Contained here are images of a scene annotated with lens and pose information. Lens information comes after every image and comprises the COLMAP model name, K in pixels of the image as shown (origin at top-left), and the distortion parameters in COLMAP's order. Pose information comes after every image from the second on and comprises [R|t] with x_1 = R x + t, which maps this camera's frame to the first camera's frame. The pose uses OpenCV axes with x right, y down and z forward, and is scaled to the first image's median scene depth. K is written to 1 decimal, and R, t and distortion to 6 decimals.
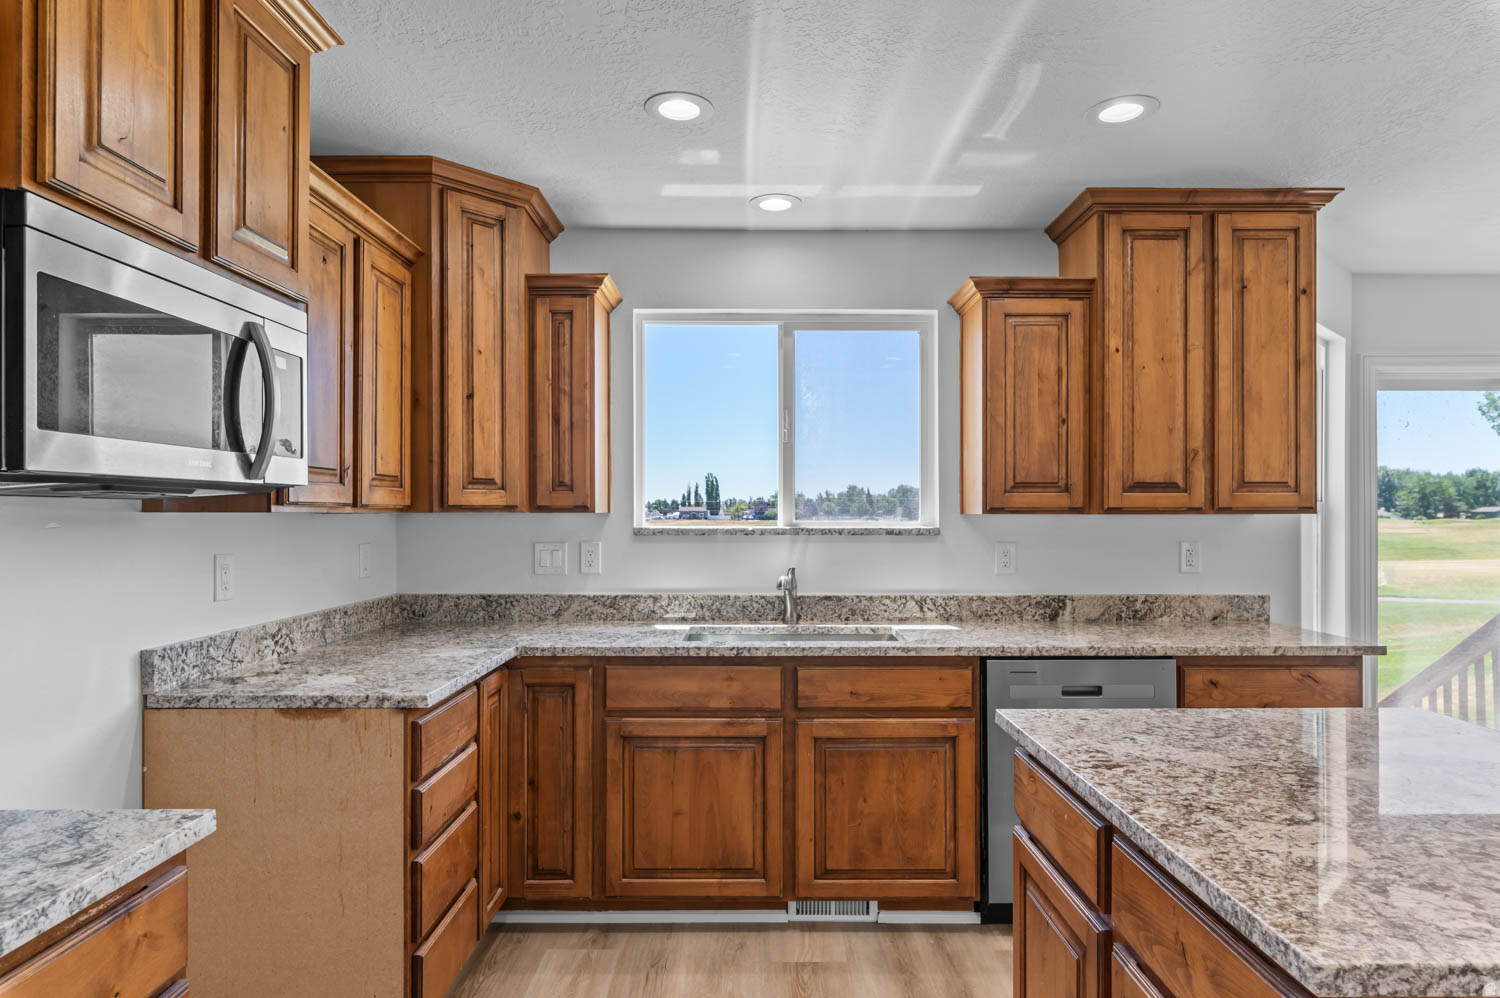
lens RADIAL K [[860.6, 0, 754.5], [0, 860.6, 506.7], [0, 0, 1]] dist [0.001507, 0.000438]
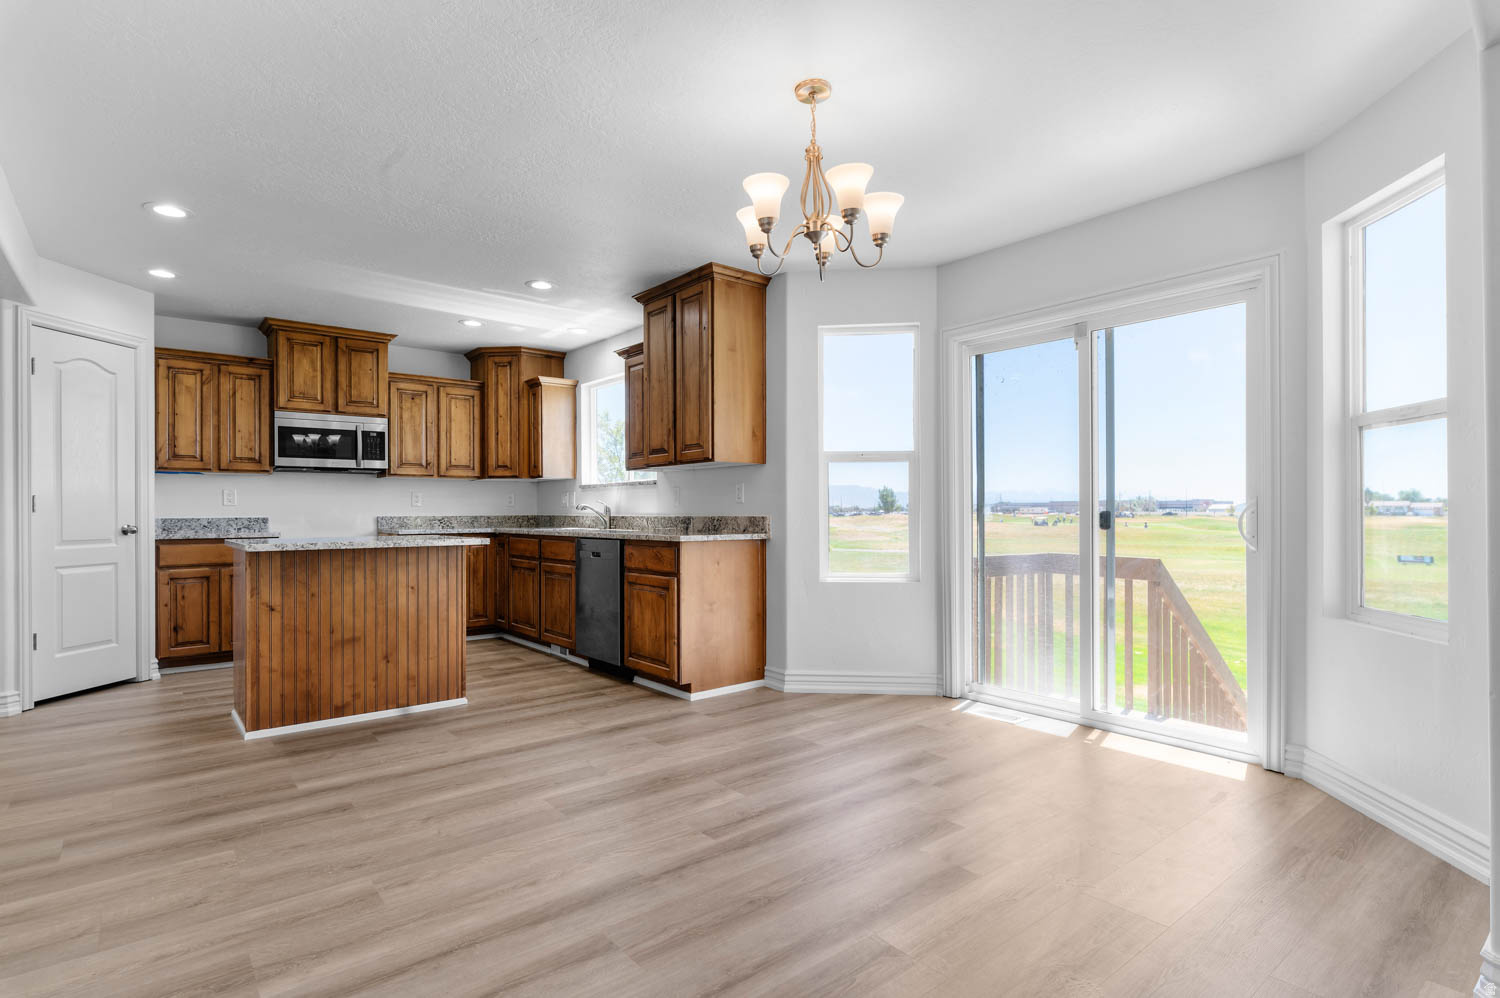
lens RADIAL K [[756.5, 0, 759.6], [0, 756.5, 509.1], [0, 0, 1]] dist [0.000748, -0.000226]
pose [[0.635519, -0.005320, -0.772067, 1.830513], [0.011365, 0.999932, 0.002465, 0.096971], [0.772002, -0.010341, 0.635536, 0.150300]]
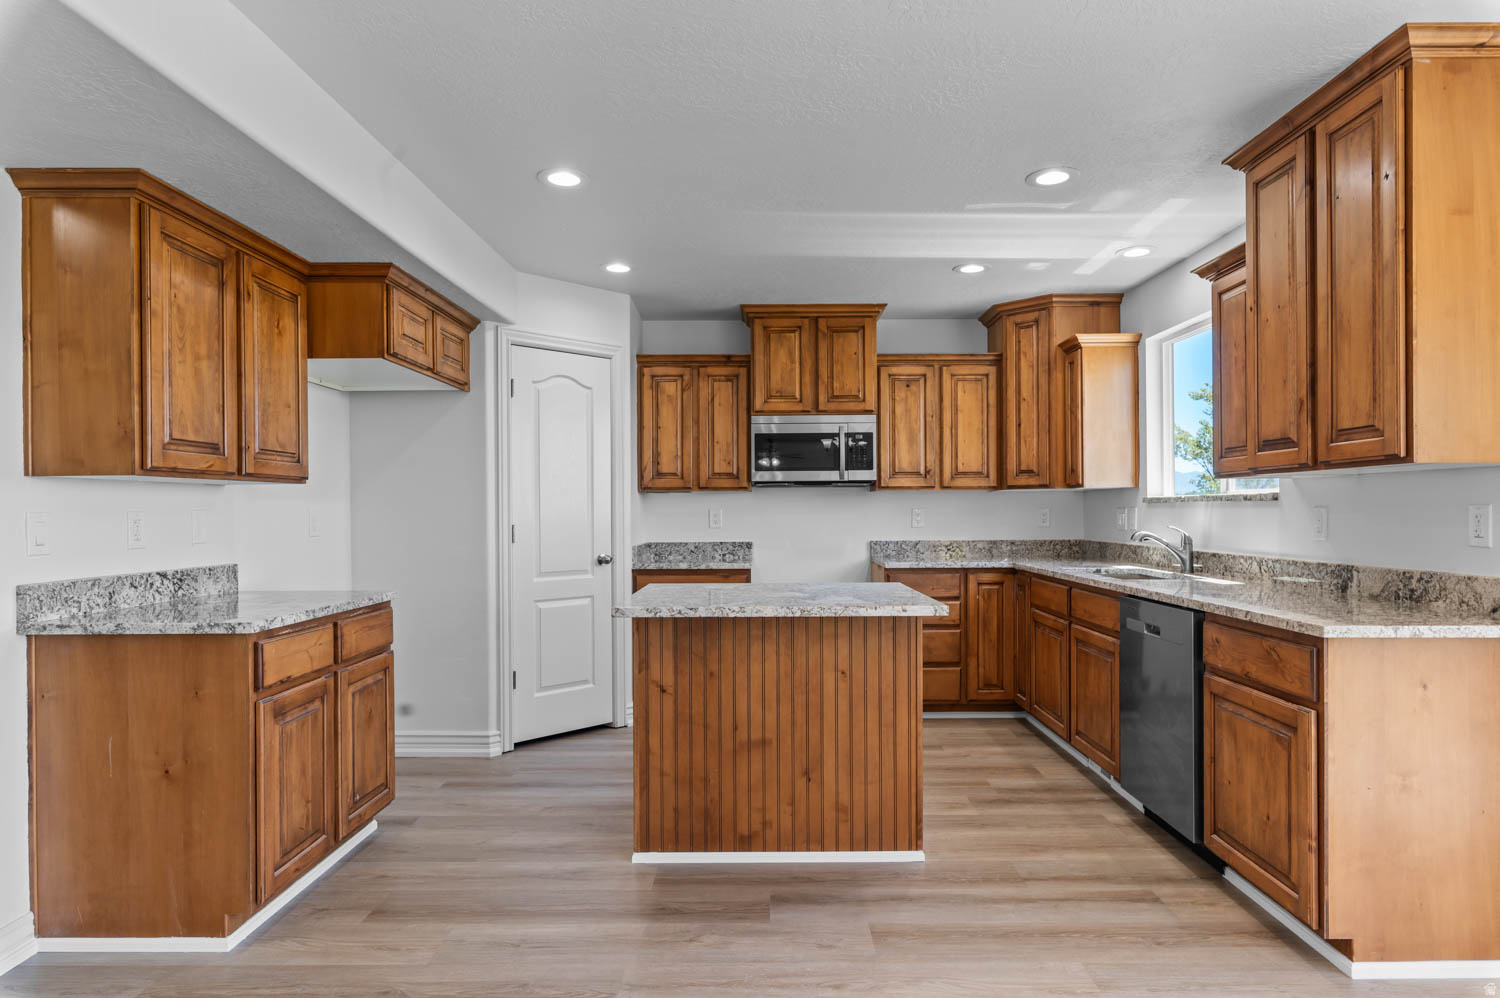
lens RADIAL K [[868.7, 0, 759.2], [0, 868.7, 508.4], [0, 0, 1]] dist [-0.000835, -0.000109]
pose [[-0.005910, -0.002780, -0.999979, 1.419728], [0.013995, 0.999898, -0.002863, 0.042334], [0.999885, -0.014012, -0.005870, 0.437245]]
